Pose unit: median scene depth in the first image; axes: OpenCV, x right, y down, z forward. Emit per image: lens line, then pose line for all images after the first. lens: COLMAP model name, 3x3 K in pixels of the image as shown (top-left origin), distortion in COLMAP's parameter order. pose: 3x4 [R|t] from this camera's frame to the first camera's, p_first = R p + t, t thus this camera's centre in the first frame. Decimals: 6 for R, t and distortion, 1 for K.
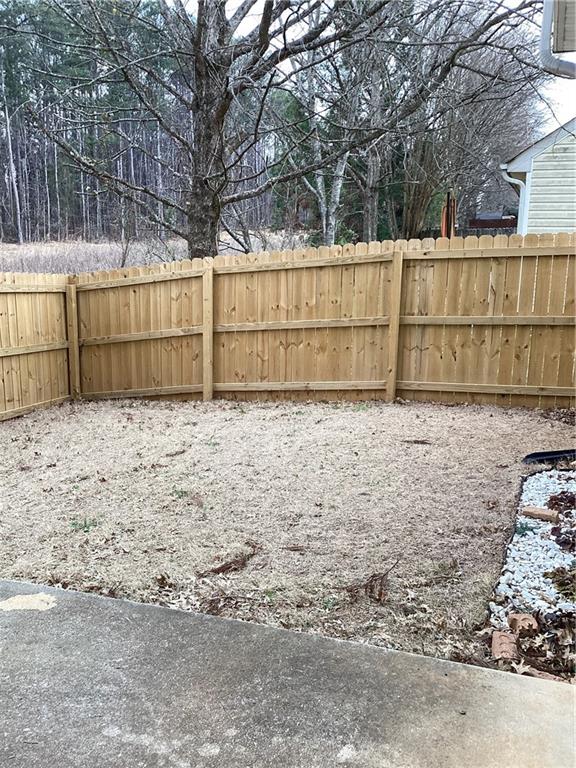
lens RADIAL K [[692.5, 0, 296.3], [0, 692.5, 385.9], [0, 0, 1]] dist [0.100799, -0.171531]
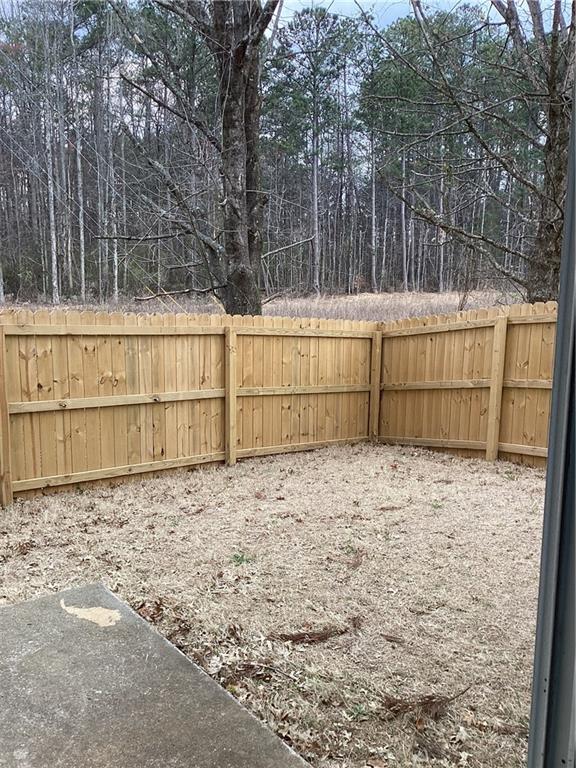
lens RADIAL K [[692.5, 0, 296.3], [0, 692.5, 385.9], [0, 0, 1]] dist [0.100799, -0.171531]
pose [[0.831423, 0.078990, -0.549997, 0.158197], [-0.115997, 0.992709, -0.032779, -0.016188], [0.543397, 0.091051, 0.834523, 0.080102]]
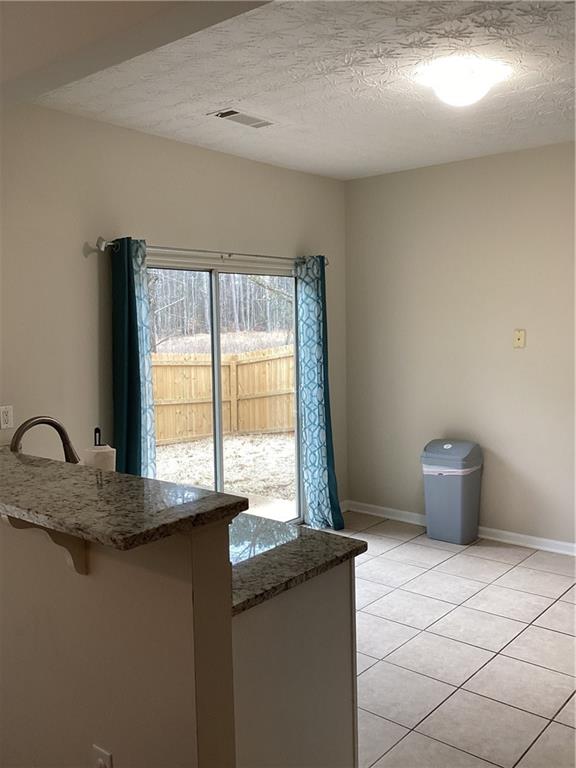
lens RADIAL K [[692.5, 0, 296.3], [0, 692.5, 385.9], [0, 0, 1]] dist [0.100799, -0.171531]
pose [[0.940180, -0.000226, -0.340678, 0.356753], [-0.038665, 0.993468, -0.107361, 0.077007], [0.338477, 0.114111, 0.934030, -0.421378]]
